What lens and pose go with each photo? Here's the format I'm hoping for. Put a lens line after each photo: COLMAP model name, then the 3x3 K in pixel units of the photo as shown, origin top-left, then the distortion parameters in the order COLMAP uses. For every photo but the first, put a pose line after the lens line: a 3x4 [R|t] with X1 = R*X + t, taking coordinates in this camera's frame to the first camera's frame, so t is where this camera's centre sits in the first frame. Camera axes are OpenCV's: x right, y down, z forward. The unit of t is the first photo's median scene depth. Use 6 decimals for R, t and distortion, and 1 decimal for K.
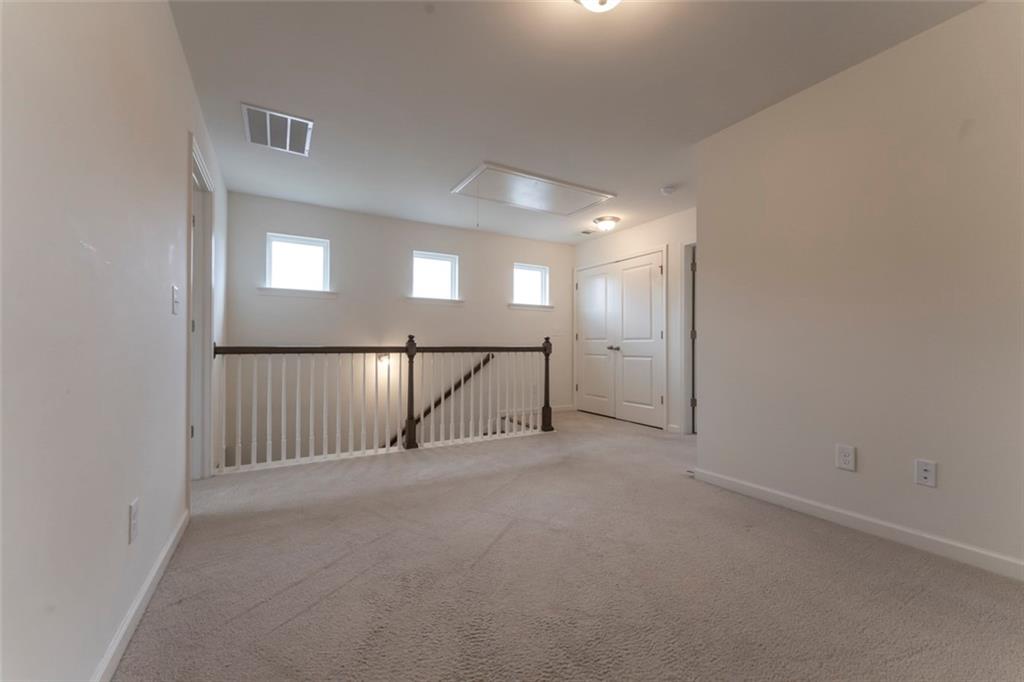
lens RADIAL K [[410.6, 0, 513.4], [0, 410.6, 345.1], [0, 0, 1]] dist [0.000925, -0.000222]
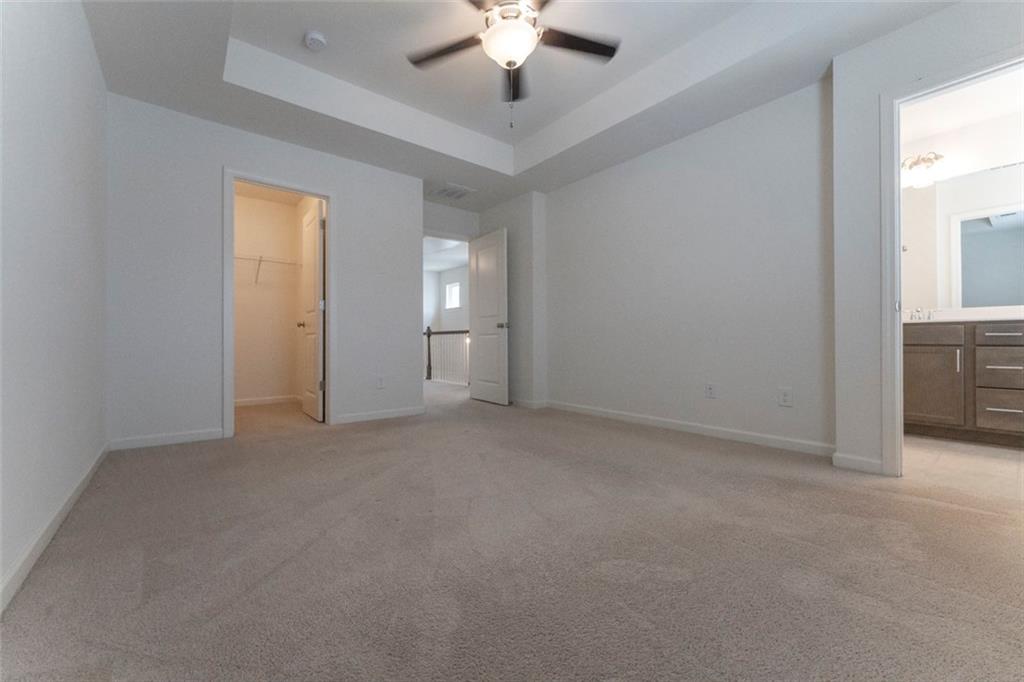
lens RADIAL K [[410.6, 0, 513.3], [0, 410.6, 336.7], [0, 0, 1]] dist [0.000925, -0.000222]
pose [[0.153222, -0.003683, -0.988185, 1.891174], [0.014495, 0.999894, -0.001480, 0.037683], [0.988086, -0.014097, 0.153259, 1.082772]]
